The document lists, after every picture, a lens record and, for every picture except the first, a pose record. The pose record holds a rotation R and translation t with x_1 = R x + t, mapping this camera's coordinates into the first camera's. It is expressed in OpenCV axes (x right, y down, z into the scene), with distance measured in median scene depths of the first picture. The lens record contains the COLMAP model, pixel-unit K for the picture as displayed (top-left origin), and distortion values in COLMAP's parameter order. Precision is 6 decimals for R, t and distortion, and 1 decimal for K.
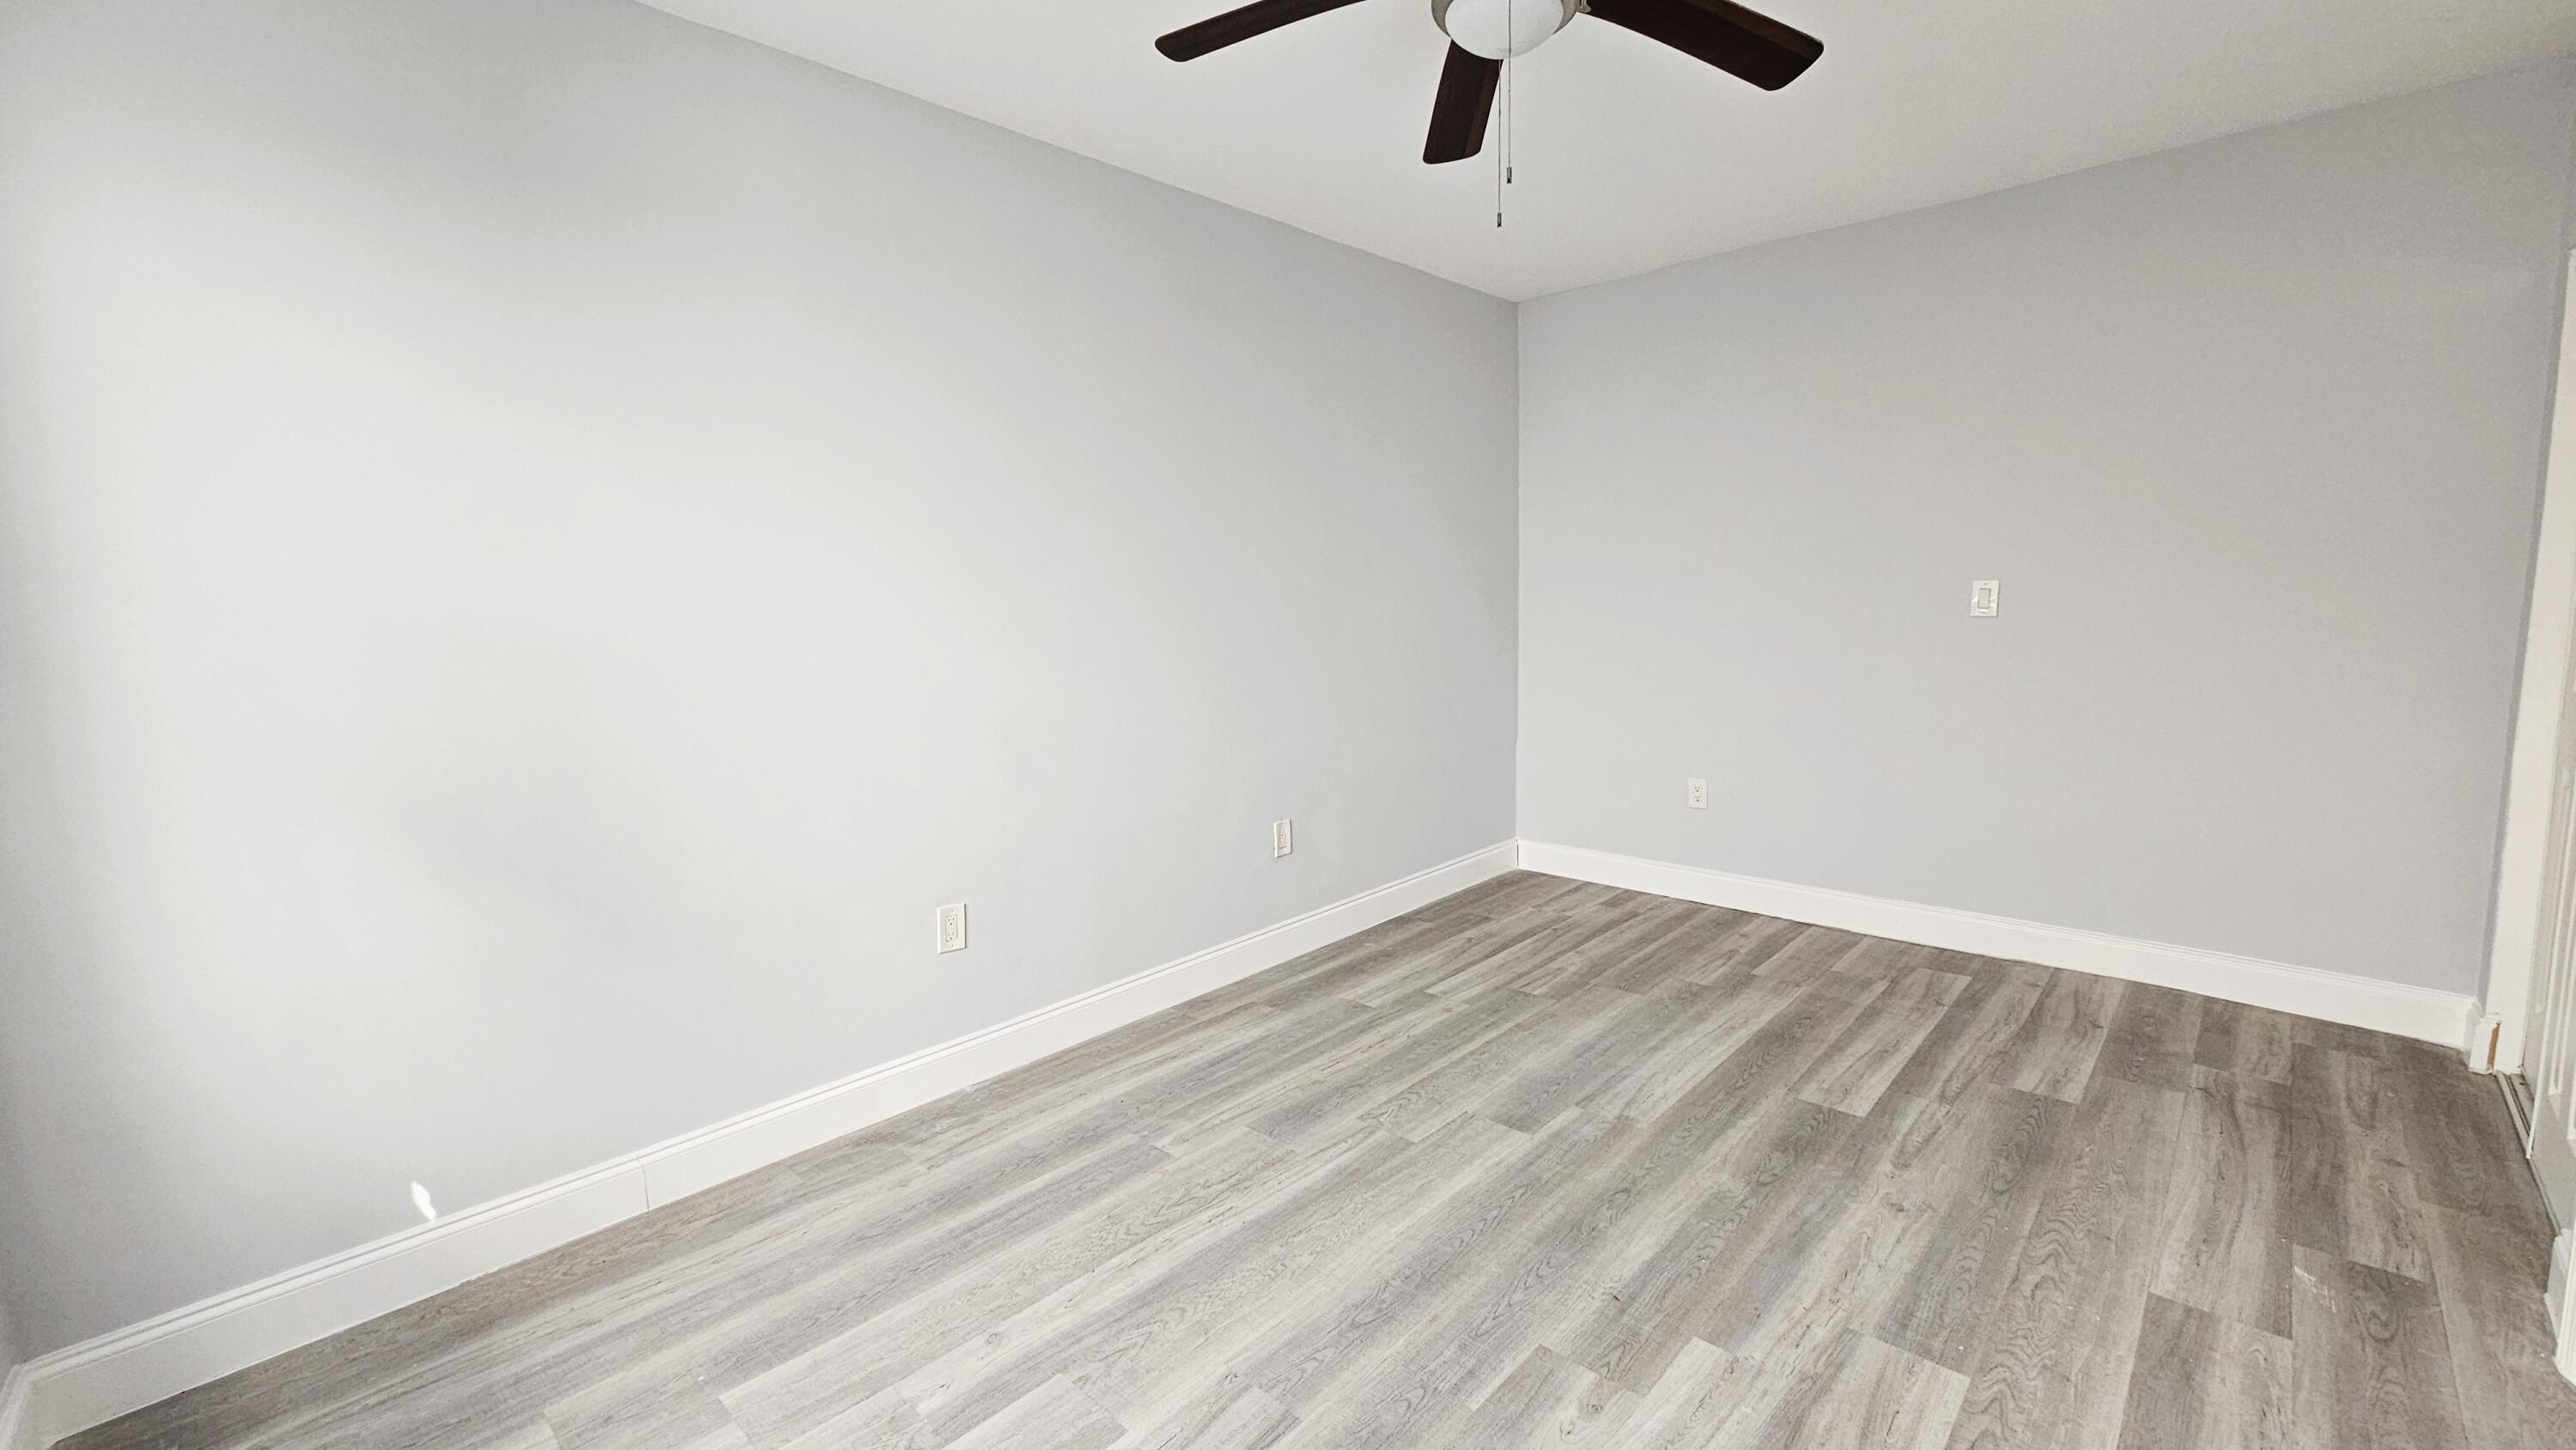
lens RADIAL K [[1060.2, 0, 1295.5], [0, 1060.2, 715.7], [0, 0, 1]] dist [0.002217, 0.000441]
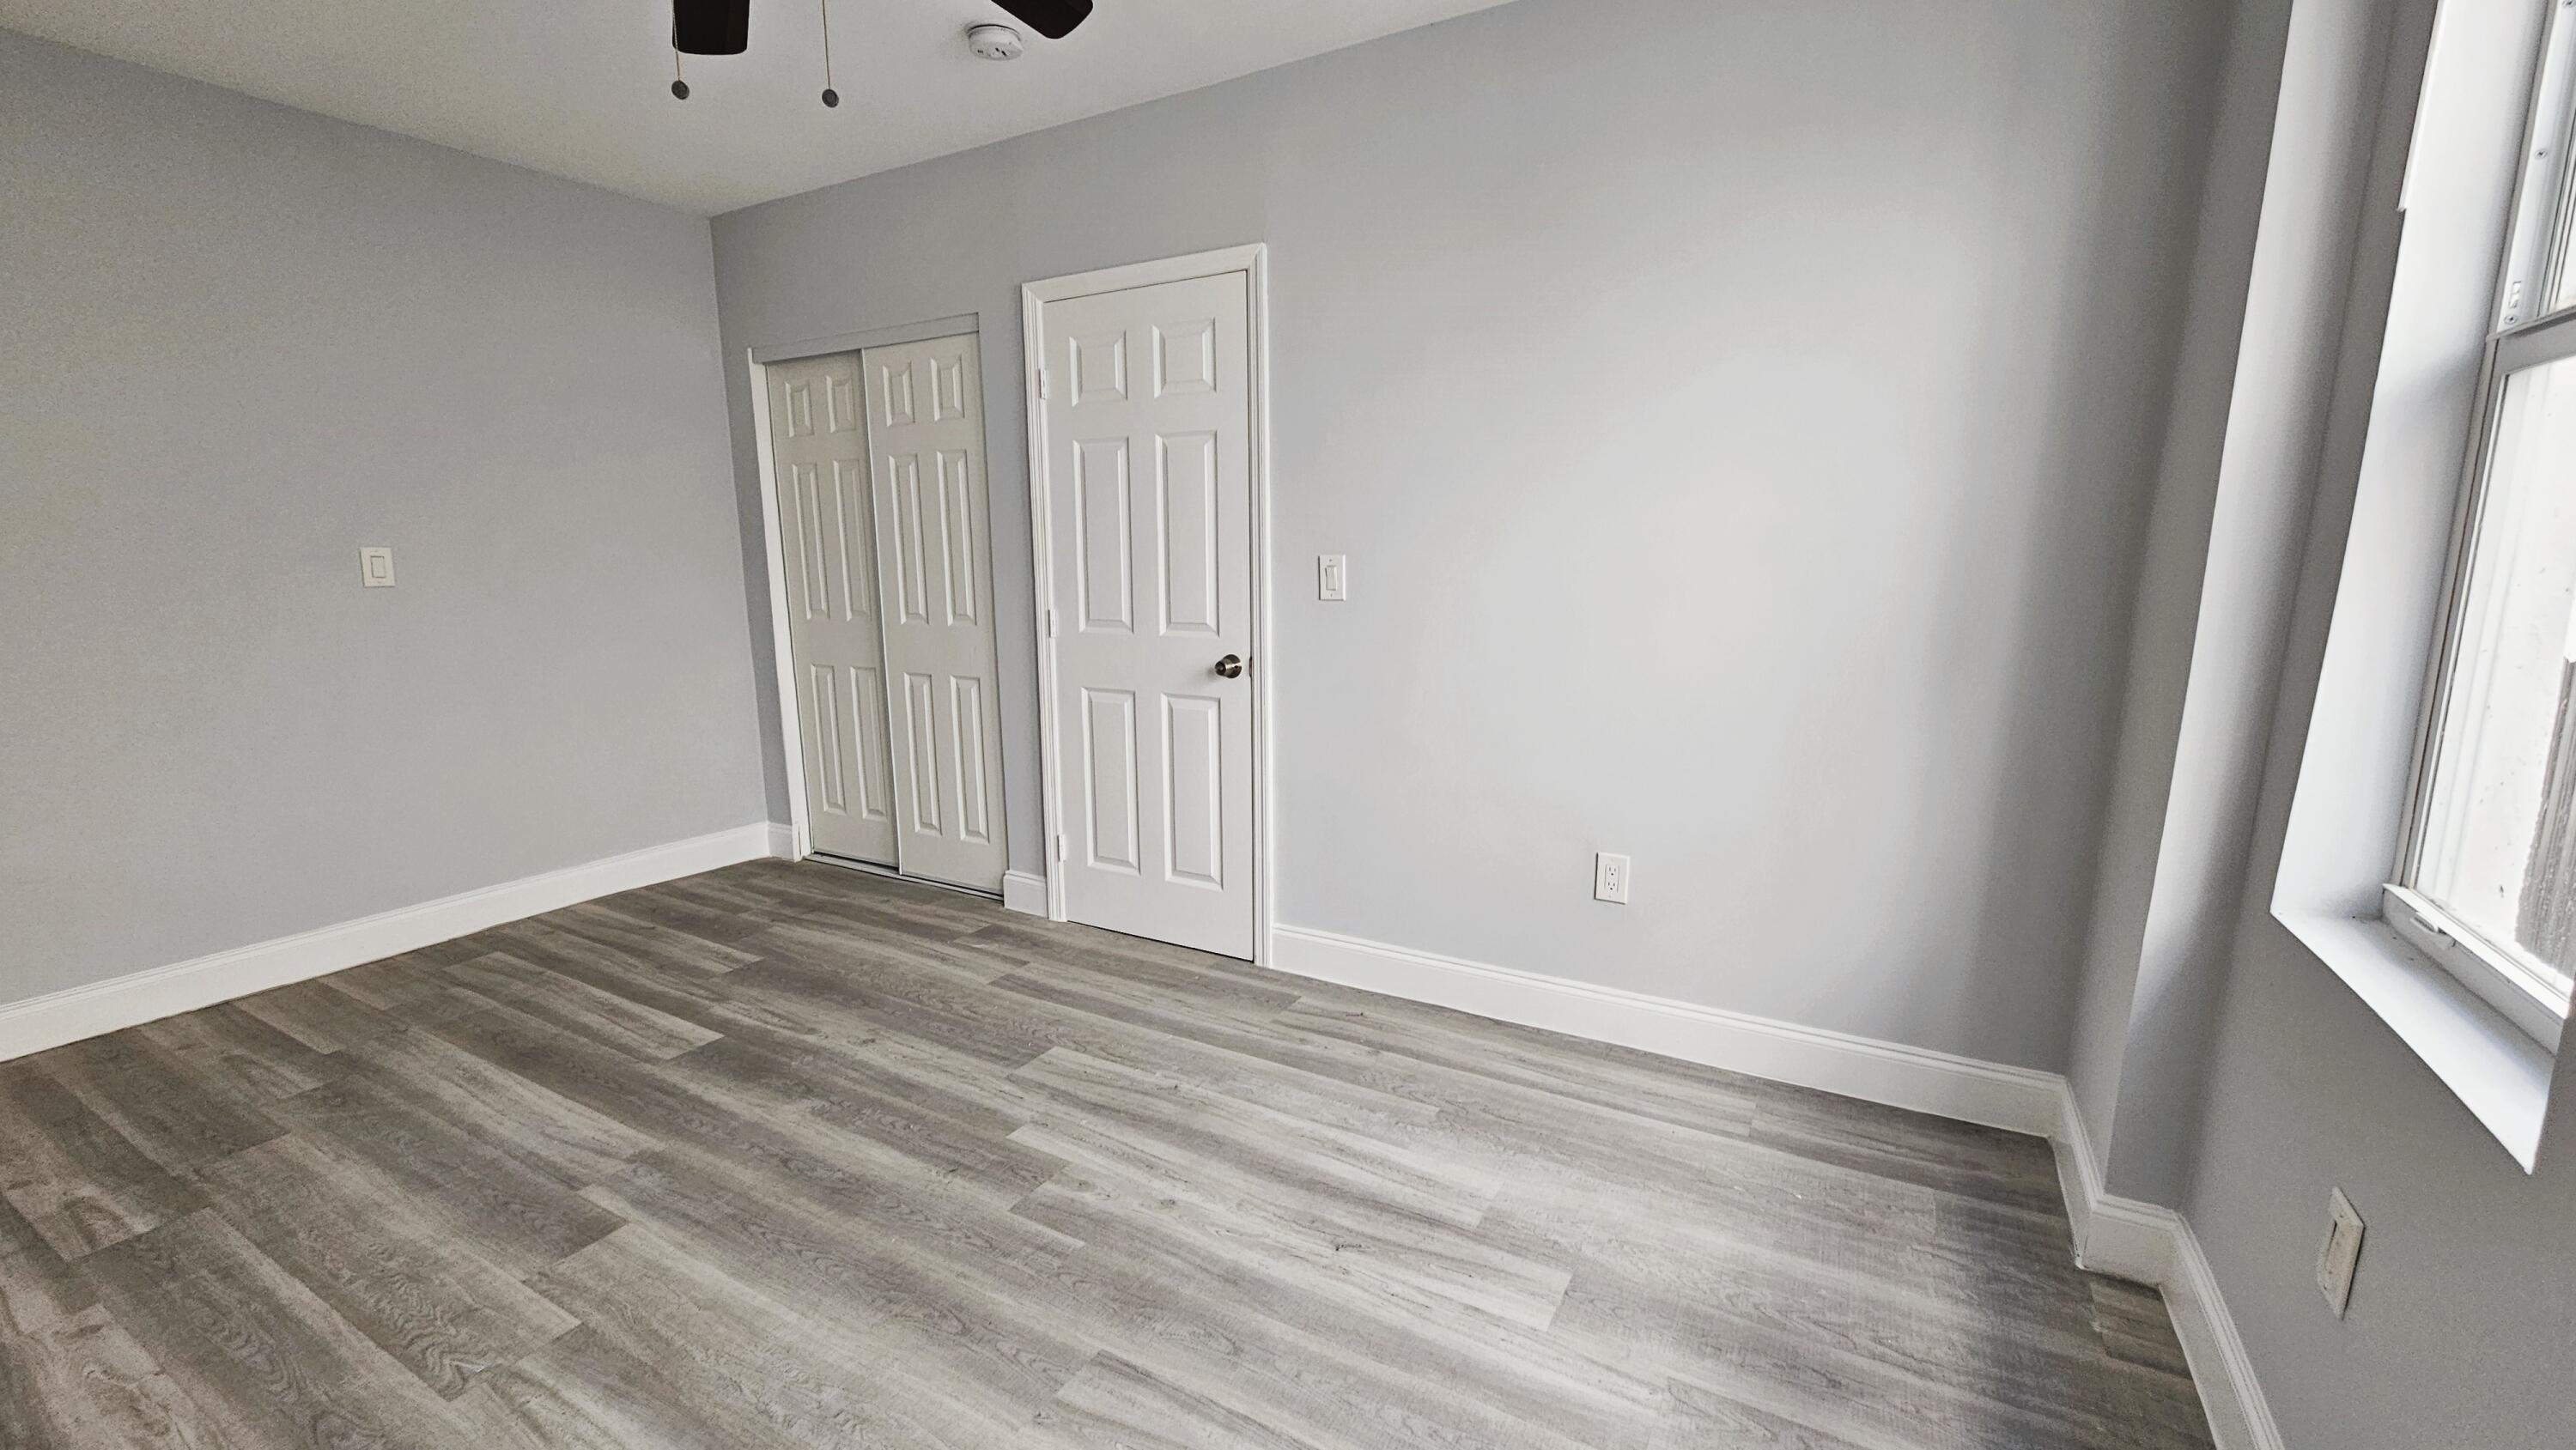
lens RADIAL K [[1060.2, 0, 1289.6], [0, 1060.2, 733.0], [0, 0, 1]] dist [0.002217, 0.000441]
pose [[-0.226236, -0.146845, 0.962940, -0.594855], [0.124074, 0.976175, 0.178014, -0.048750], [-0.966138, 0.159749, -0.202627, 0.597385]]
